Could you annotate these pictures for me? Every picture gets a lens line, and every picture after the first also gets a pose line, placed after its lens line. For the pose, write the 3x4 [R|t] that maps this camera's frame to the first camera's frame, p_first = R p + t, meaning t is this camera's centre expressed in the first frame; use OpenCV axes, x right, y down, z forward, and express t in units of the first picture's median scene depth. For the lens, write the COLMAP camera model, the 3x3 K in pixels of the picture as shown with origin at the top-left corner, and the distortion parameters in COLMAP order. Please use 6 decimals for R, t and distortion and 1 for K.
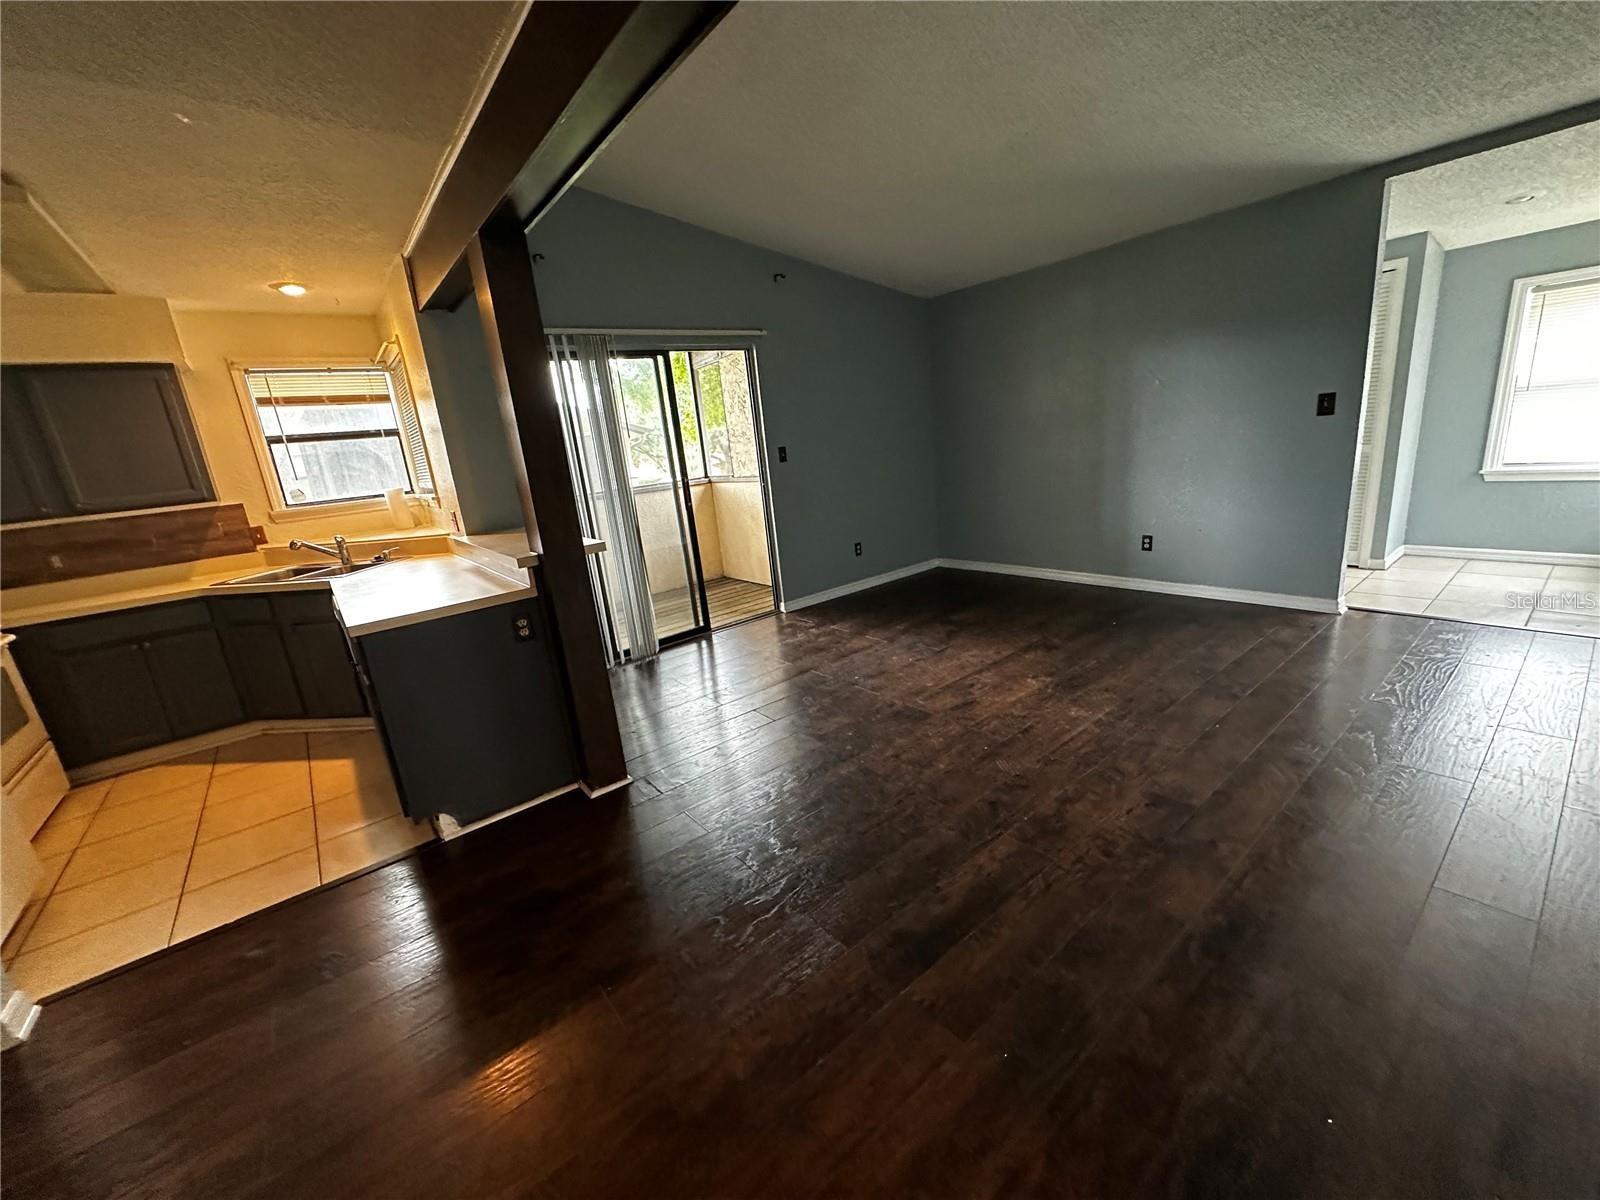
lens RADIAL K [[637.2, 0, 797.9], [0, 637.2, 601.1], [0, 0, 1]] dist [-0.002747, 0.000894]
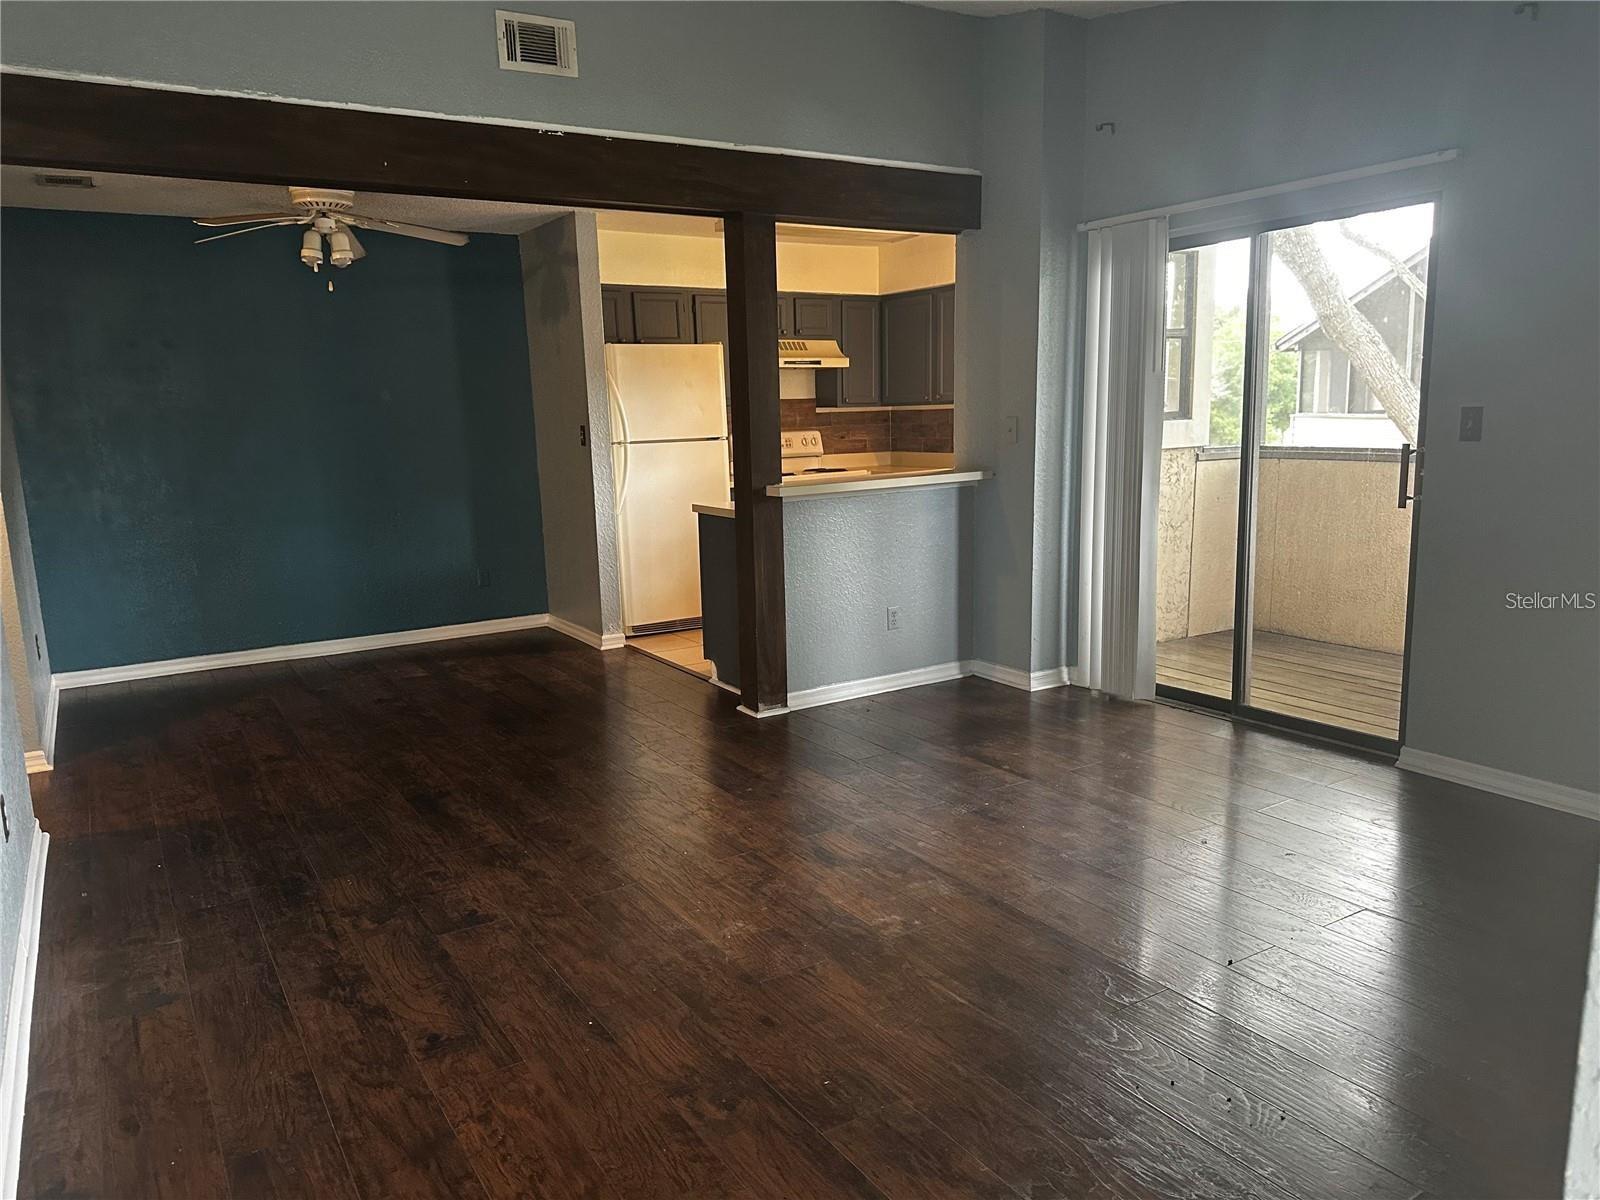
lens RADIAL K [[1125.6, 0, 805.4], [0, 1125.6, 601.5], [0, 0, 1]] dist [0.063864, -0.075640]
pose [[-0.101671, 0.271631, -0.957016, 1.027247], [-0.215357, 0.933180, 0.287744, -0.313045], [0.971228, 0.235355, -0.036380, 0.796157]]
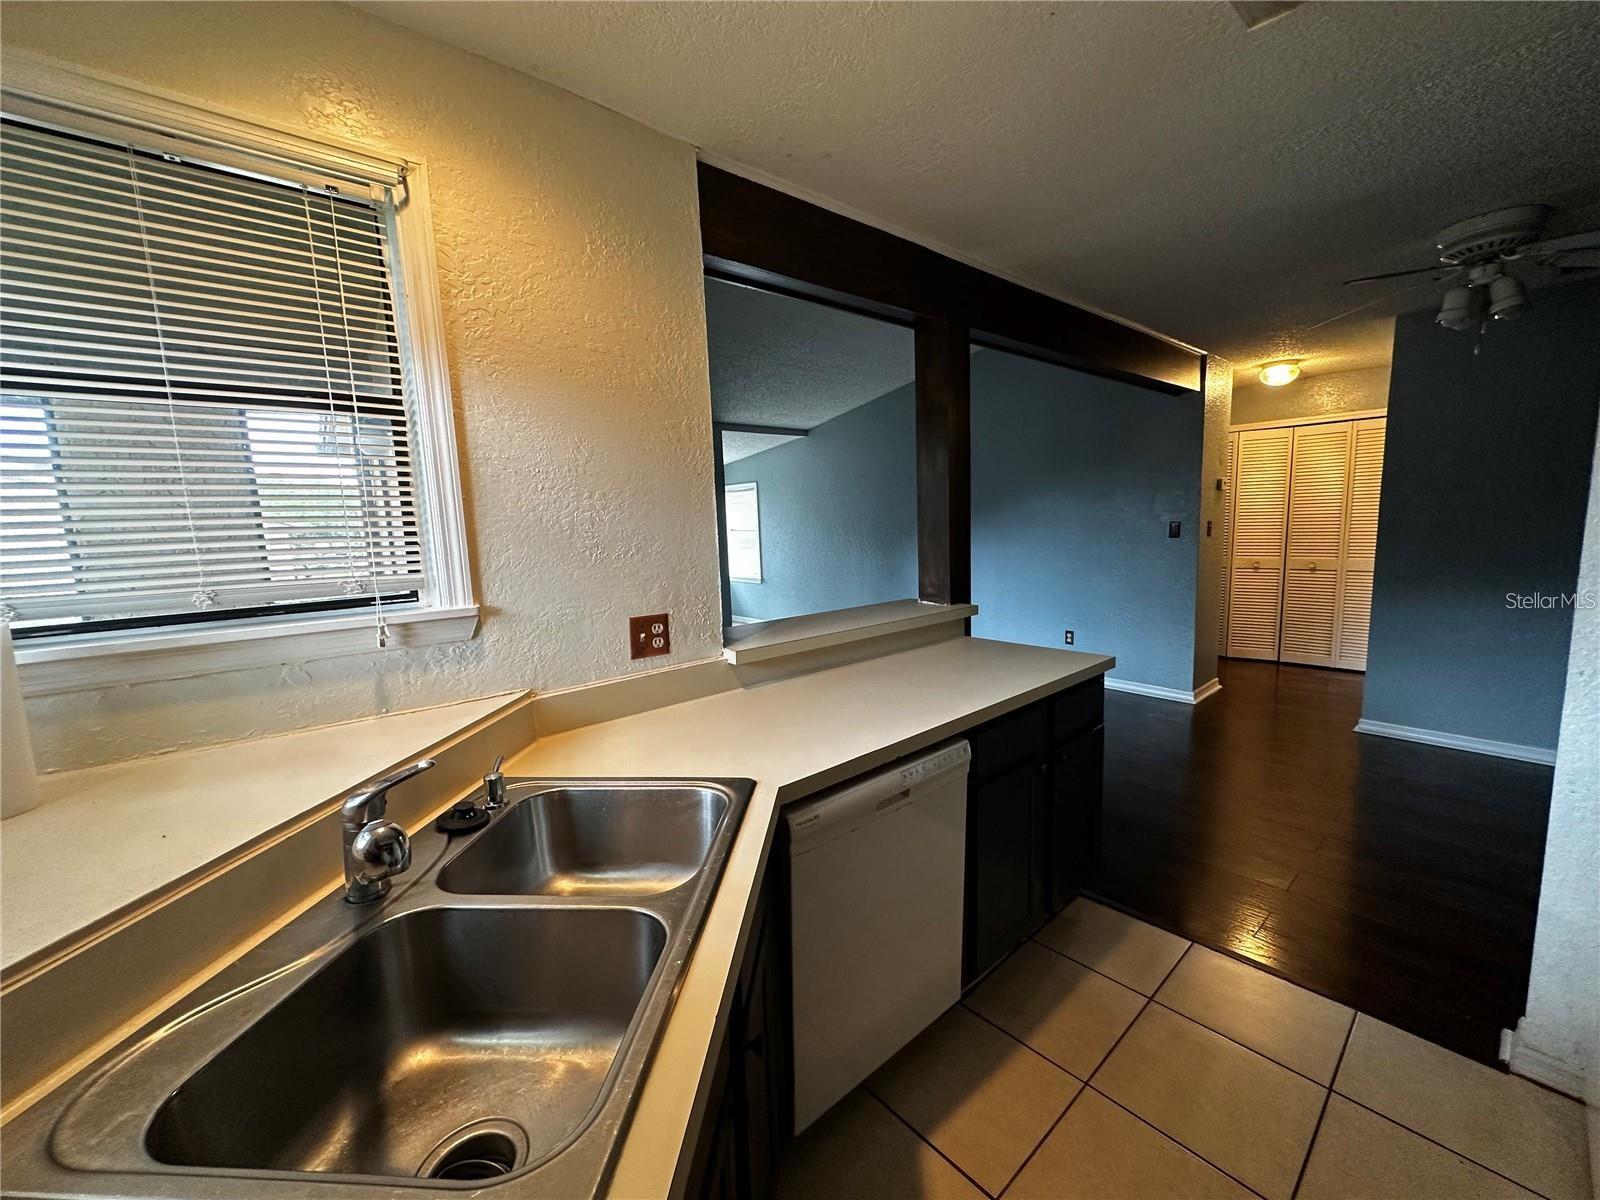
lens RADIAL K [[637.2, 0, 797.6], [0, 637.2, 592.9], [0, 0, 1]] dist [-0.002747, 0.000894]
pose [[-0.035925, -0.016554, 0.999217, -0.958708], [0.291396, 0.956241, 0.026319, -0.127944], [-0.955928, 0.292113, -0.029529, 0.836701]]
